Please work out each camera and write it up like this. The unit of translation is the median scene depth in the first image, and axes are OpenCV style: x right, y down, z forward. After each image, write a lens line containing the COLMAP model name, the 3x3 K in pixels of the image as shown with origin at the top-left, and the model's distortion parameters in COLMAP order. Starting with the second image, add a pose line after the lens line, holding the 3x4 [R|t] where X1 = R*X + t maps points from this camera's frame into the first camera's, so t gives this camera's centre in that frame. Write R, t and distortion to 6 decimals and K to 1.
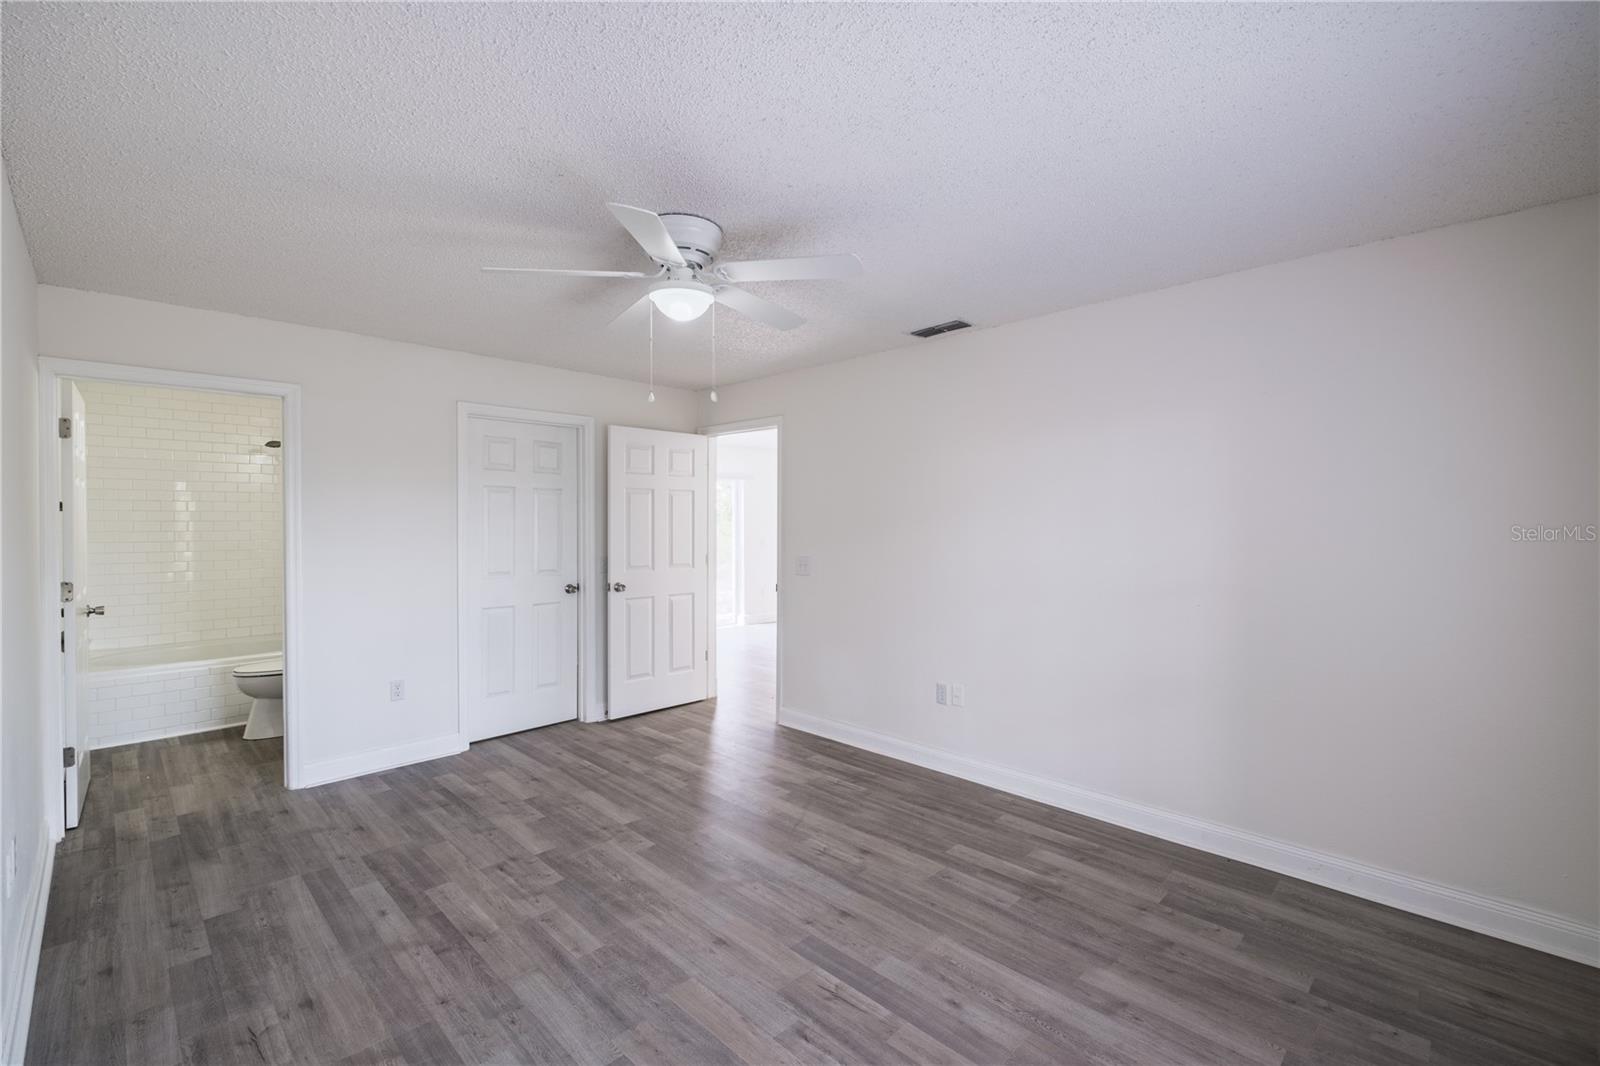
lens RADIAL K [[698.3, 0, 796.3], [0, 698.3, 529.4], [0, 0, 1]] dist [0.004952, -0.006855]
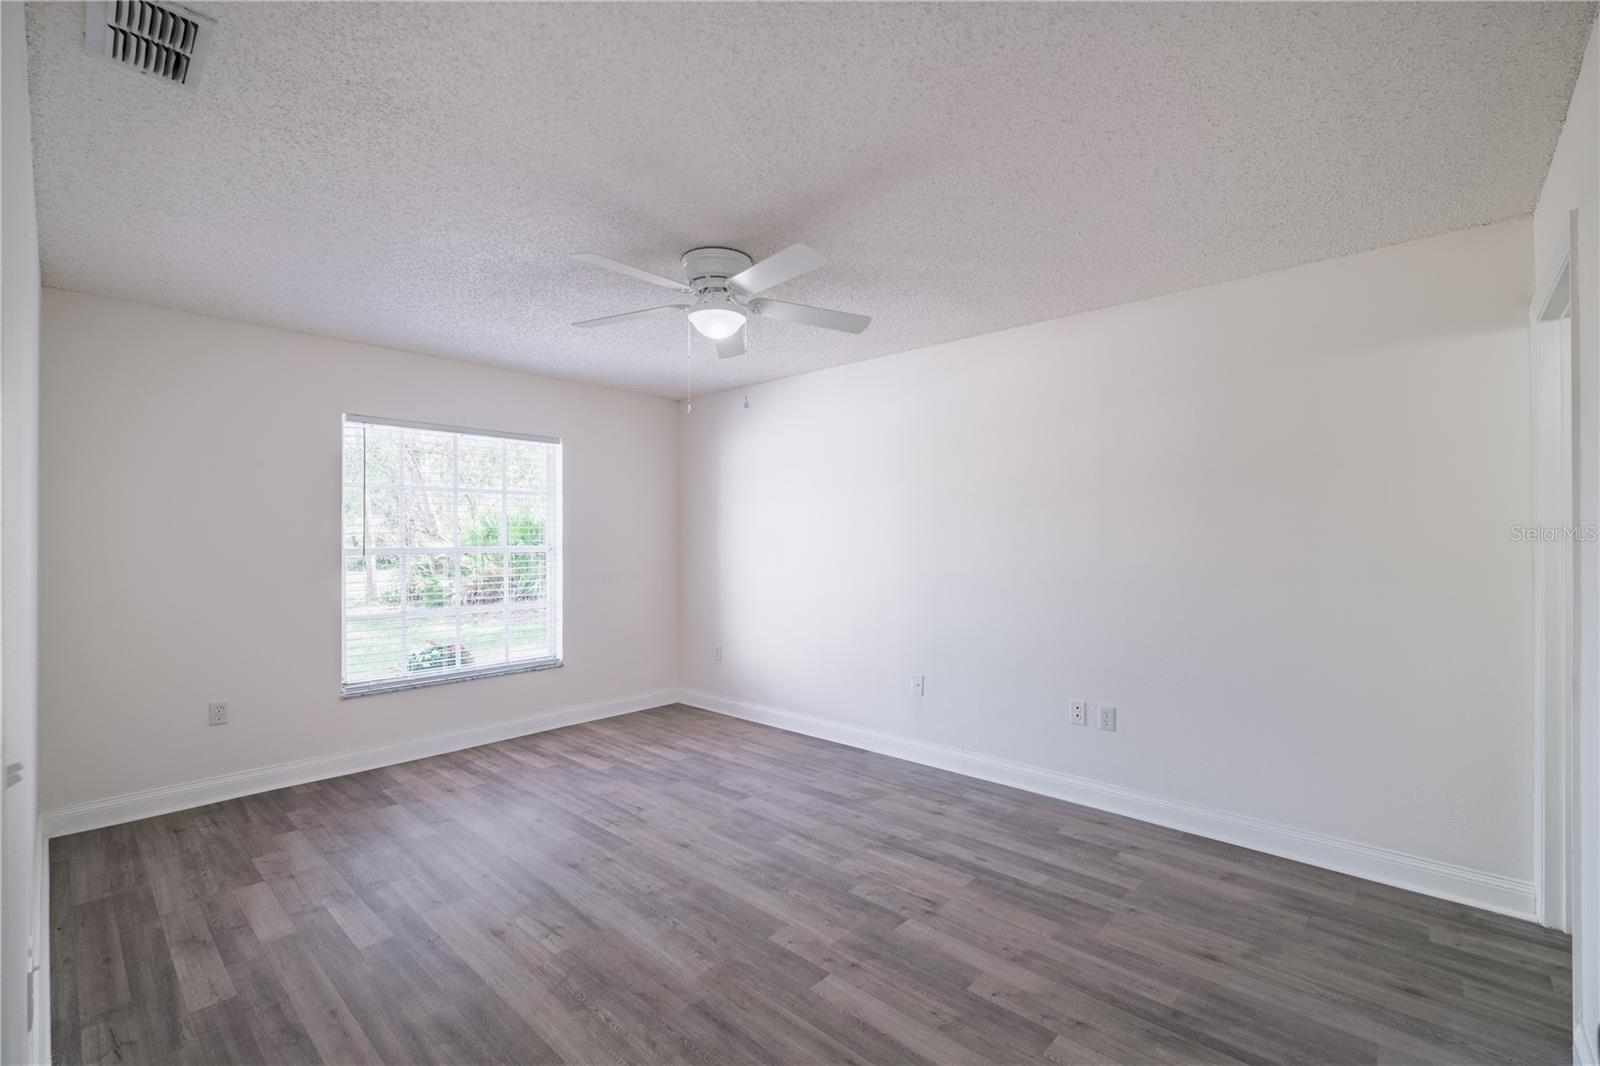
lens RADIAL K [[689.9, 0, 786.3], [0, 689.9, 529.2], [0, 0, 1]] dist [0.006315, -0.006682]
pose [[-0.999594, 0.001746, -0.028440, -0.227360], [0.001745, 0.999998, 0.000050, 0.008448], [0.028440, 0.000000, -0.999596, 1.990025]]
